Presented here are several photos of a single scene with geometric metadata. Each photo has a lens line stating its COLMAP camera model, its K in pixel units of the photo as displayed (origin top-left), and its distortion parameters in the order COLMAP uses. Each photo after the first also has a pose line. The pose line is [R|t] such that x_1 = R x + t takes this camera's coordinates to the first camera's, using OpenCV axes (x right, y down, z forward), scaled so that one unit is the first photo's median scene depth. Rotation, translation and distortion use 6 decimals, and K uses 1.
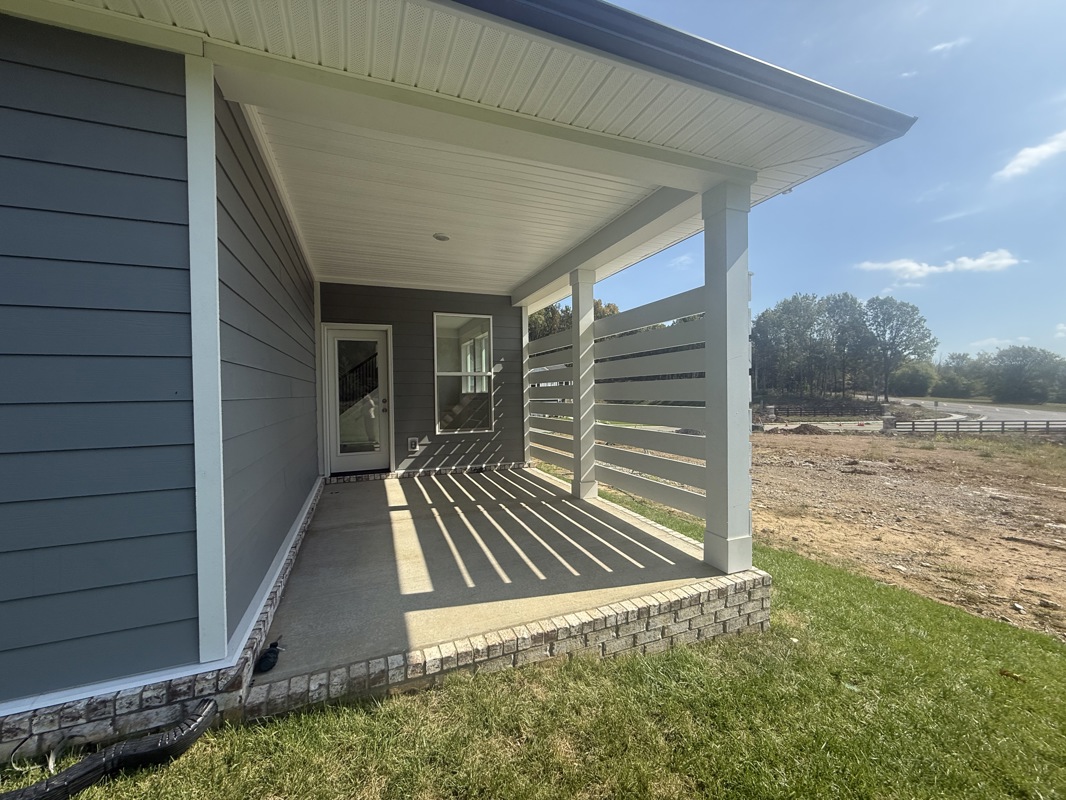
lens RADIAL K [[421.9, 0, 533.0], [0, 421.9, 400.0], [0, 0, 1]] dist [0.000522, -0.000022]
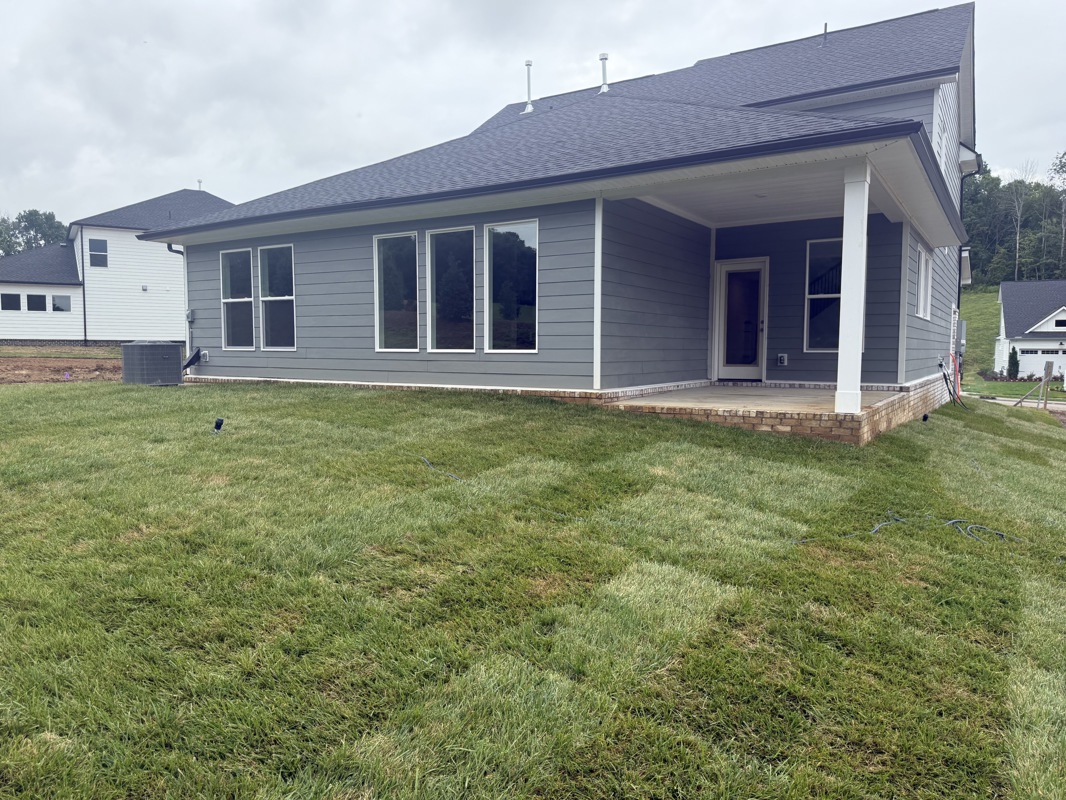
lens RADIAL K [[731.4, 0, 533.0], [0, 731.4, 400.0], [0, 0, 1]] dist [0.101251, -0.117608]
pose [[0.585677, 0.073099, -0.807241, 1.844889], [-0.030124, 0.997200, 0.068444, 0.189113], [0.809984, -0.015769, 0.586240, -1.406679]]
